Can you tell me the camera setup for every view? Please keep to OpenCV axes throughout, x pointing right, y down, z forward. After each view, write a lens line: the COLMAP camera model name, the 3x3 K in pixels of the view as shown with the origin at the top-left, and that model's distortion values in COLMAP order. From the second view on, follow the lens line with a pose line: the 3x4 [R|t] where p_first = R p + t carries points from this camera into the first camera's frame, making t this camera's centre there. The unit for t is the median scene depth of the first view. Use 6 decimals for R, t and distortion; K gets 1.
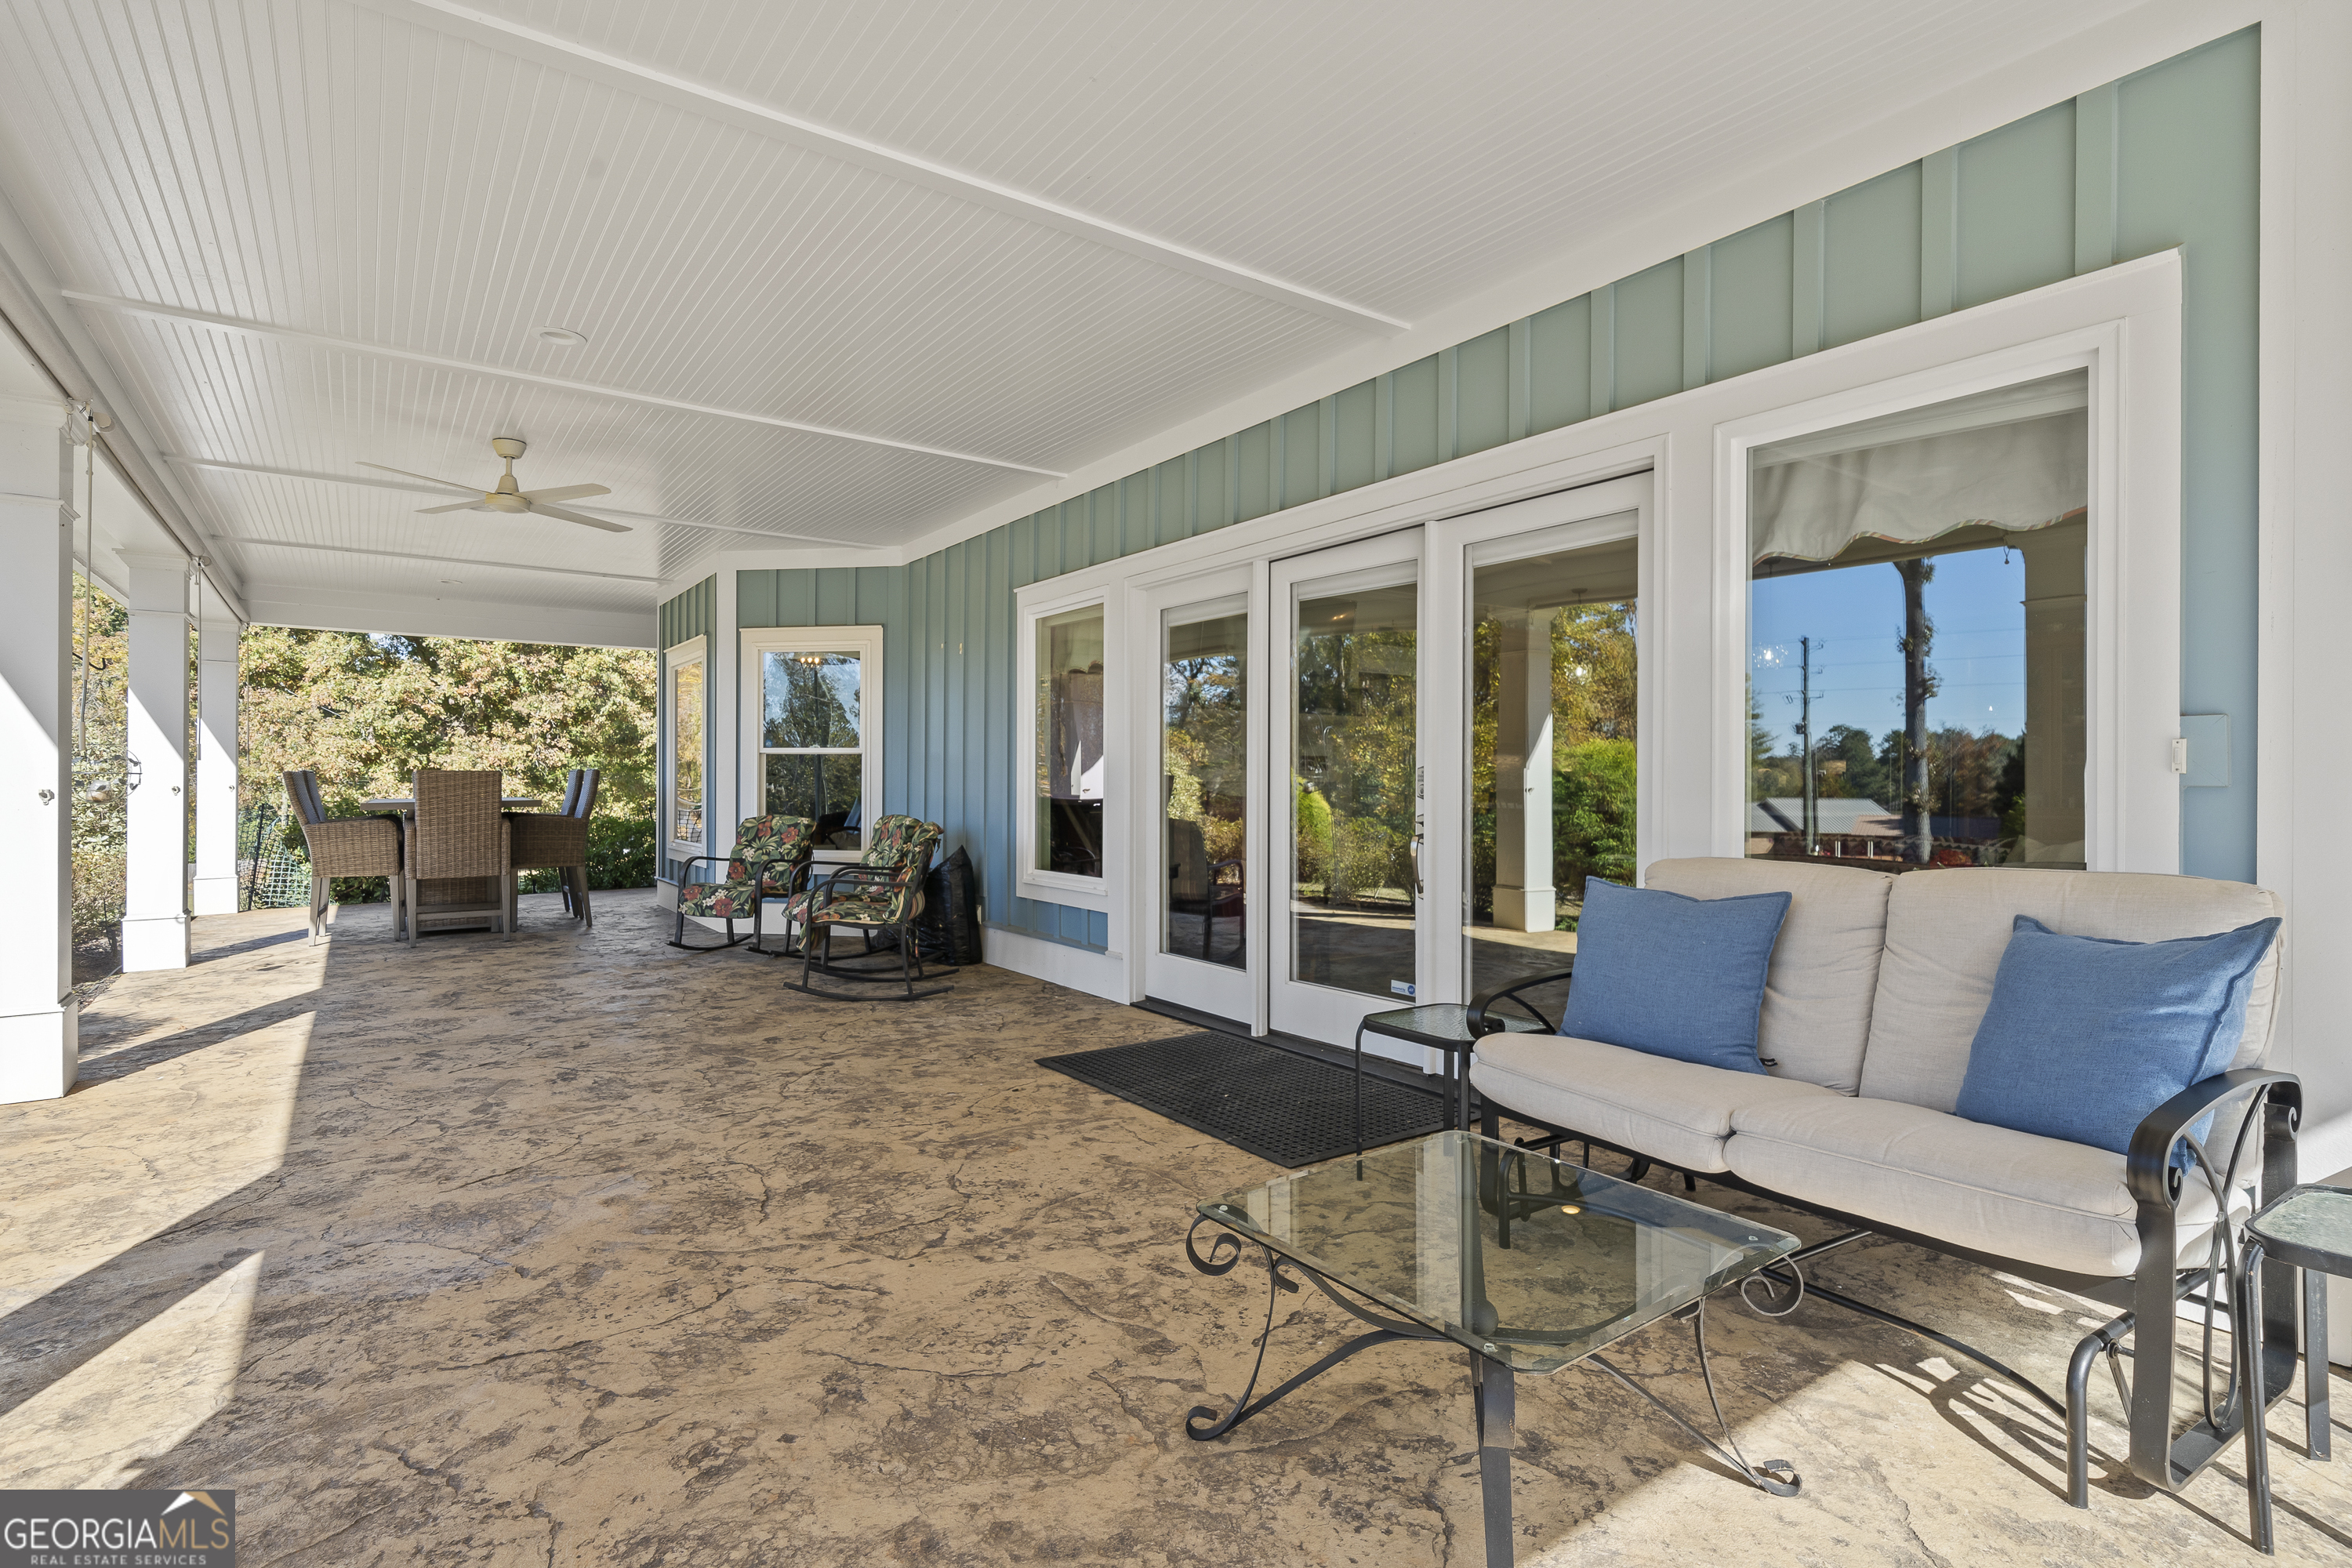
lens RADIAL K [[1160.4, 0, 1176.5], [0, 1160.4, 776.1], [0, 0, 1]] dist [0.000593, -0.000175]
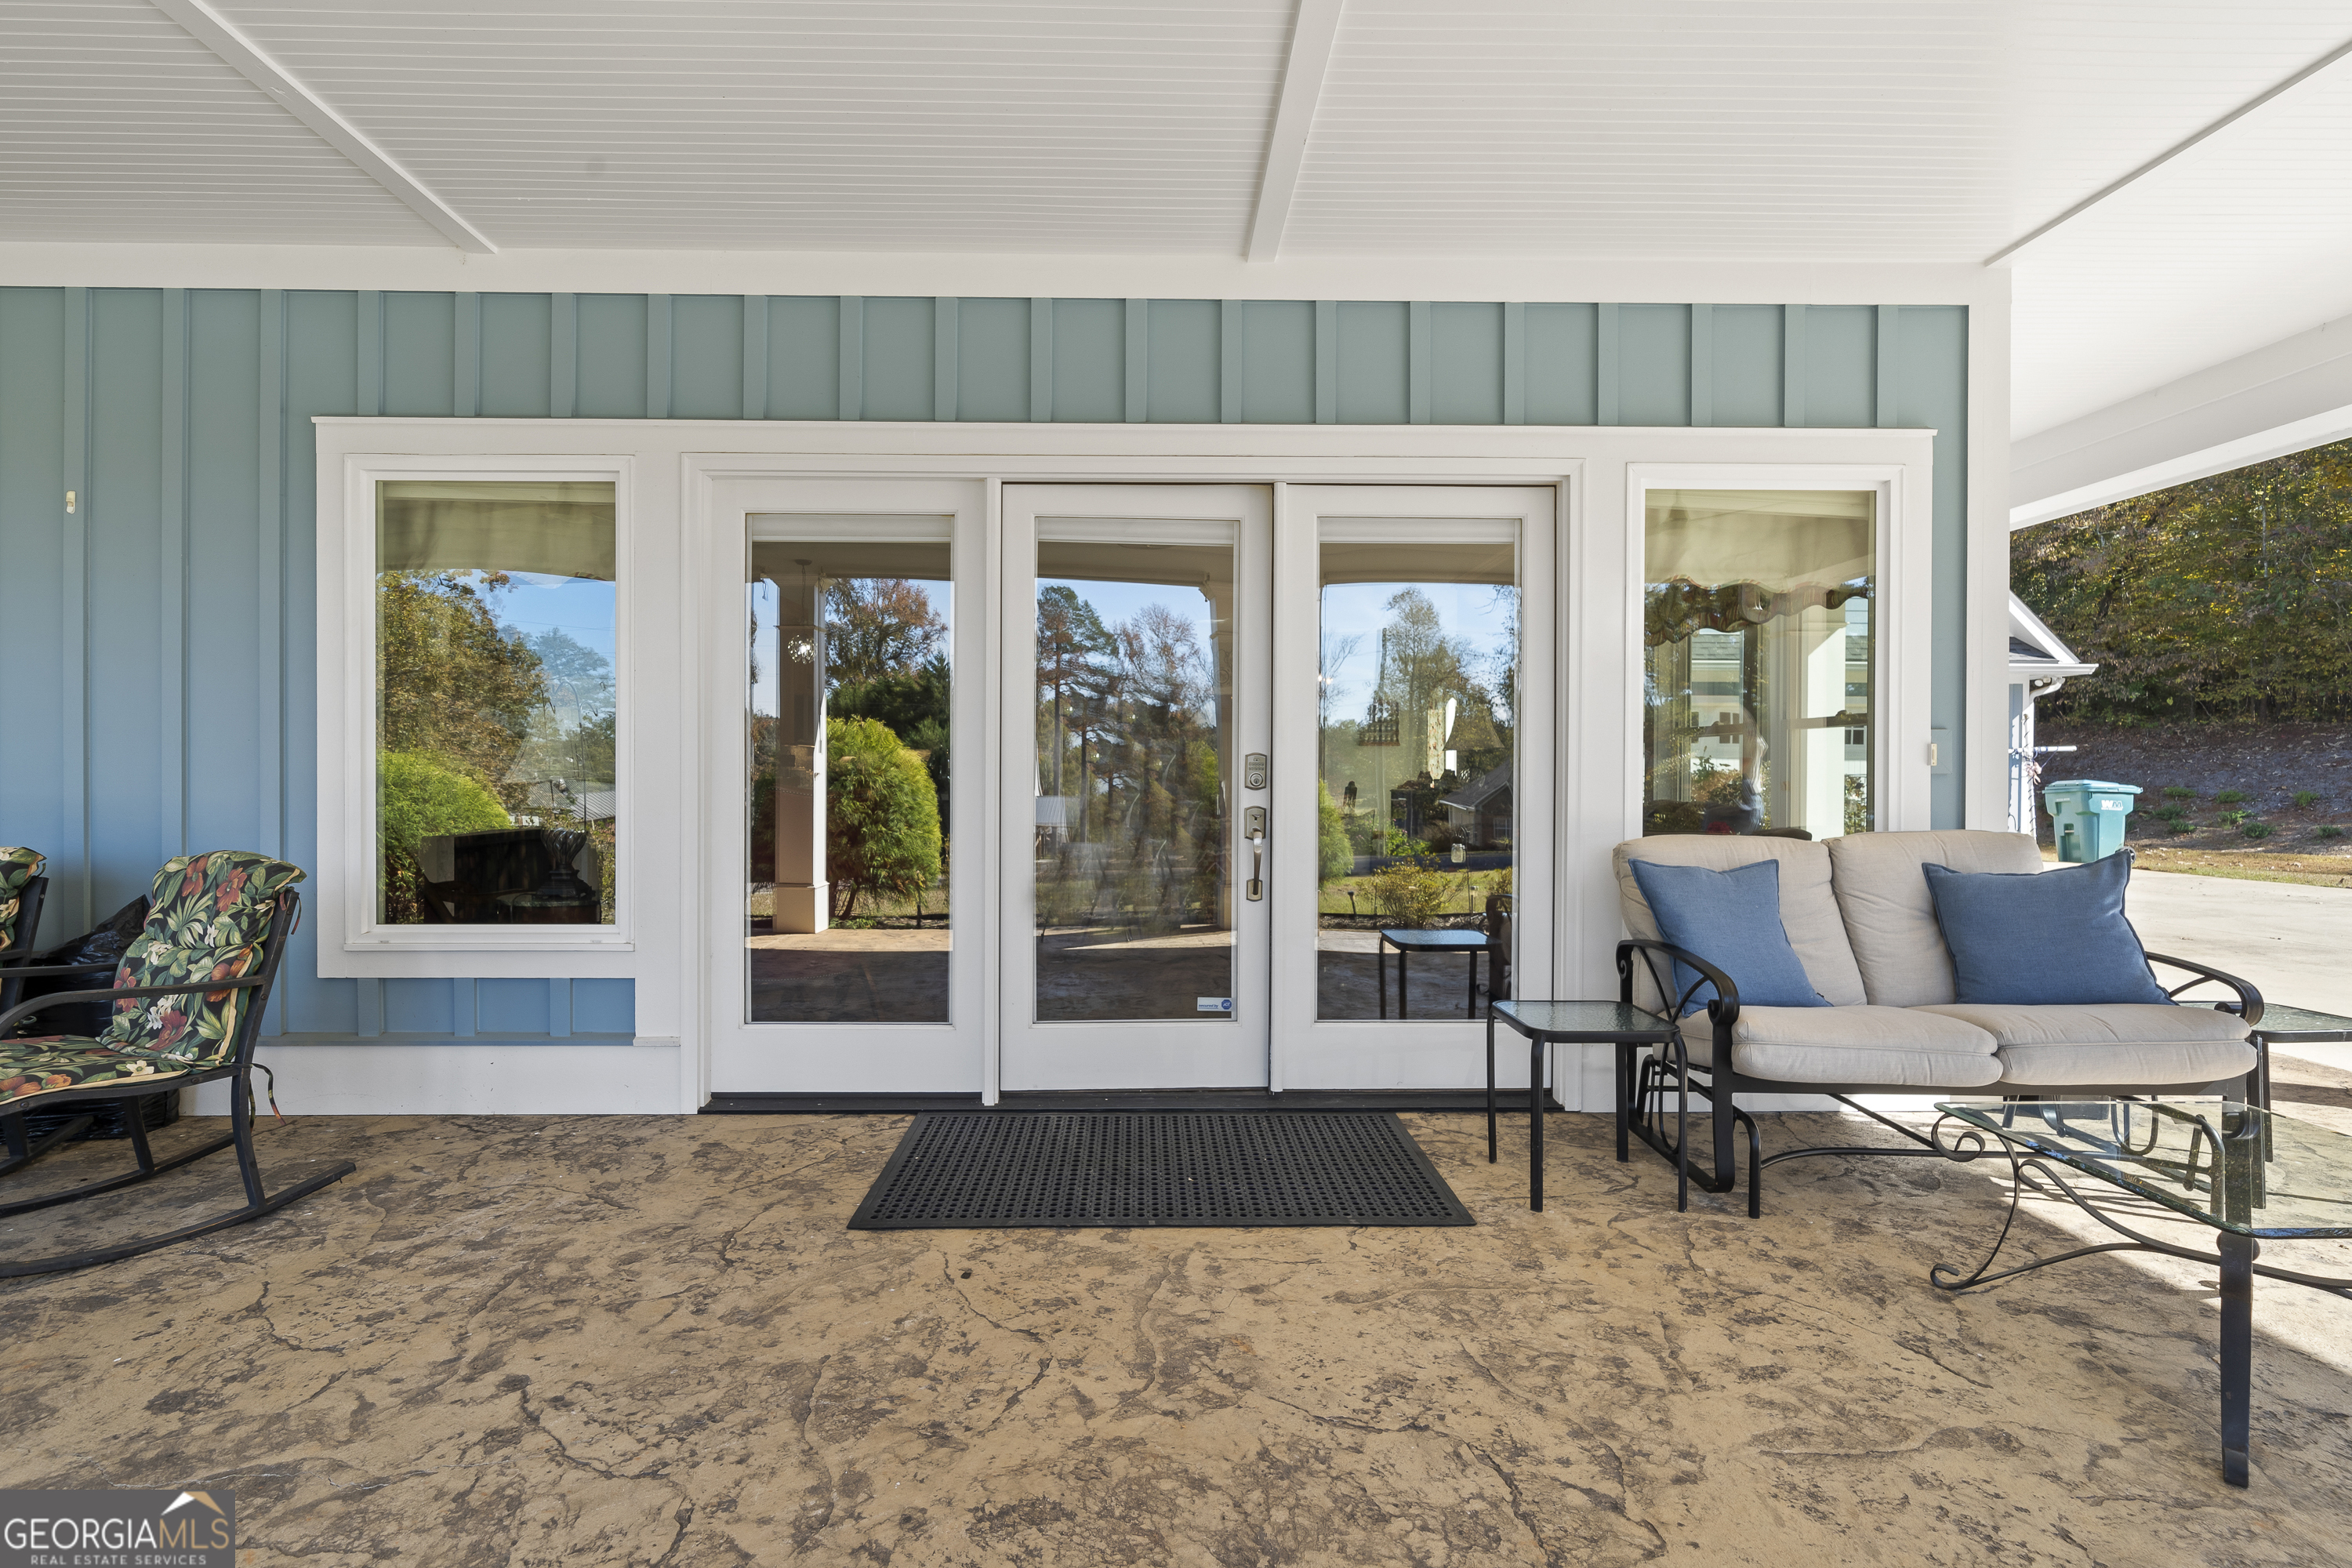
lens RADIAL K [[1160.4, 0, 1101.4], [0, 1160.4, 769.1], [0, 0, 1]] dist [0.000593, -0.000175]
pose [[0.555123, 0.002323, 0.831765, -0.658113], [-0.004380, 0.999990, 0.000130, 0.005206], [-0.831756, -0.003716, 0.555128, 0.656579]]
